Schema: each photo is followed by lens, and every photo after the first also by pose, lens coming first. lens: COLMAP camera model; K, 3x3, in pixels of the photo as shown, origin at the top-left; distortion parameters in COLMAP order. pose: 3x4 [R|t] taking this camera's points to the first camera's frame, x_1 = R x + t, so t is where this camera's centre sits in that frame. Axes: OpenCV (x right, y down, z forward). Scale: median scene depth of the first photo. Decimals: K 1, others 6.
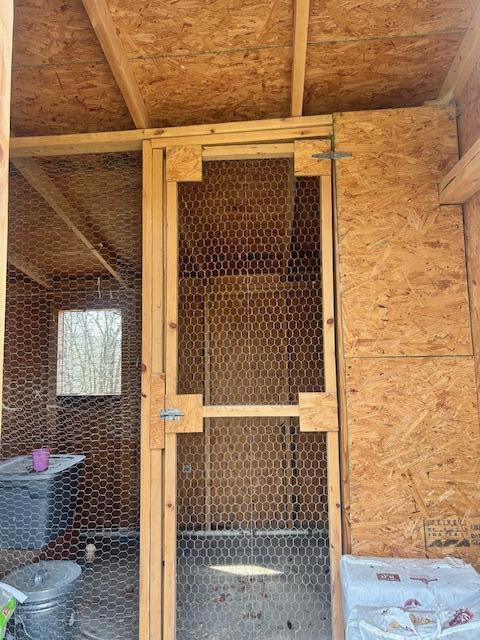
lens RADIAL K [[475.7, 0, 235.6], [0, 475.7, 319.5], [0, 0, 1]] dist [0.038842, -0.050621]
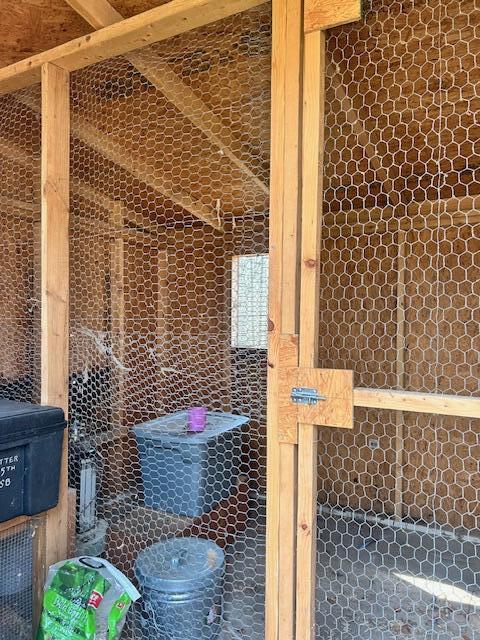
lens RADIAL K [[475.7, 0, 235.6], [0, 475.7, 319.5], [0, 0, 1]] dist [0.038842, -0.050621]
pose [[0.905937, 0.027160, -0.422541, 0.050267], [0.017791, 0.994617, 0.102076, 0.021148], [0.423039, -0.099992, 0.900577, 0.350069]]
